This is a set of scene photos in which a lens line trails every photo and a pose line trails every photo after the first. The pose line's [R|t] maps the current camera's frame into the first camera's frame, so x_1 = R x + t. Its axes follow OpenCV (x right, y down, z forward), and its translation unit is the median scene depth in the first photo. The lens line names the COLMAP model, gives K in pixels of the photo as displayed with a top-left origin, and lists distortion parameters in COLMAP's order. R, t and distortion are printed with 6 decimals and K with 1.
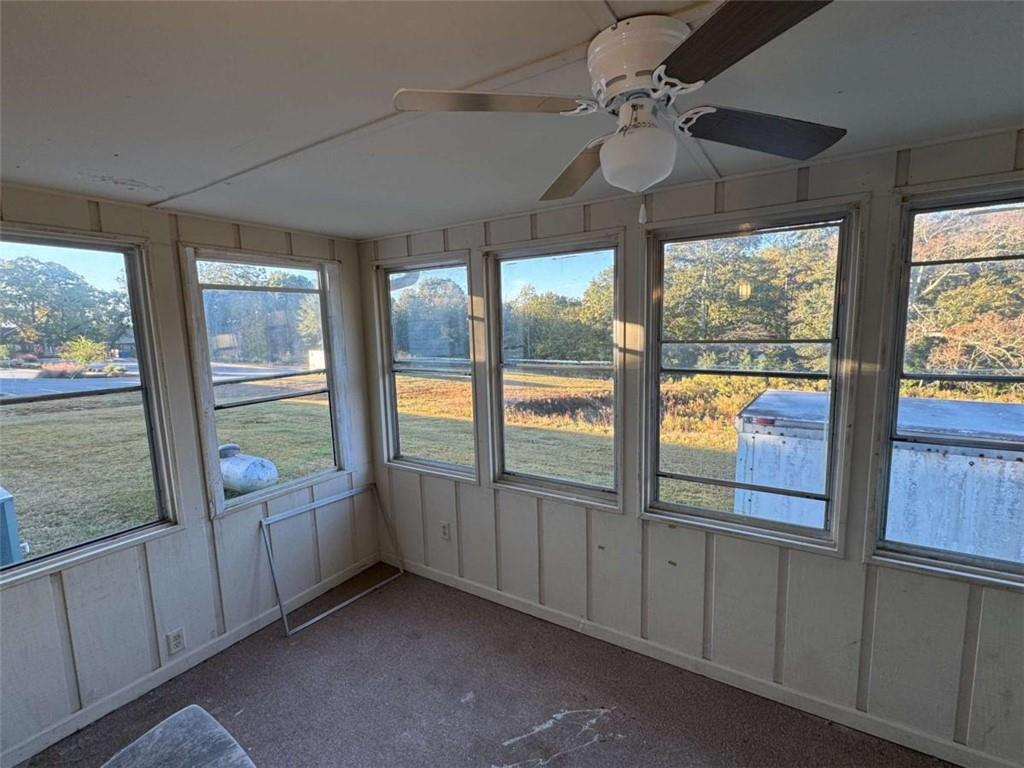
lens RADIAL K [[473.4, 0, 510.9], [0, 473.4, 386.2], [0, 0, 1]] dist [-0.003369, -0.000254]
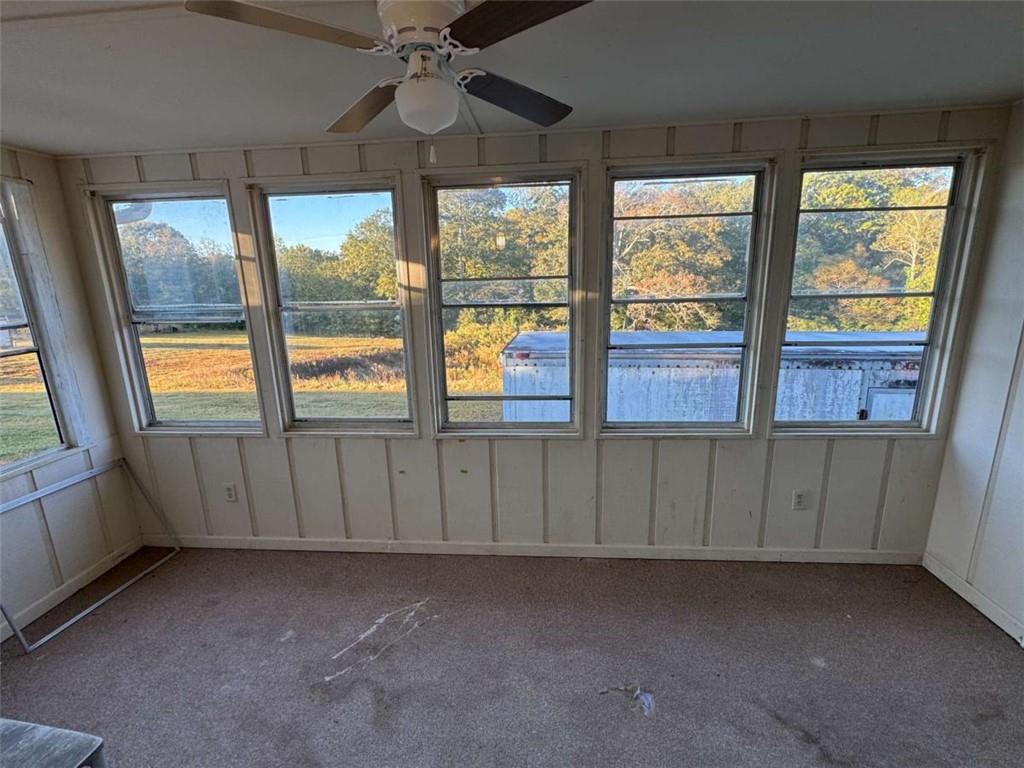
lens RADIAL K [[473.4, 0, 510.9], [0, 473.4, 386.2], [0, 0, 1]] dist [-0.003369, -0.000254]
pose [[0.884582, -0.102455, 0.454992, -0.062147], [0.061711, 0.992707, 0.103562, 0.042846], [-0.462284, -0.063531, 0.884453, -0.073441]]
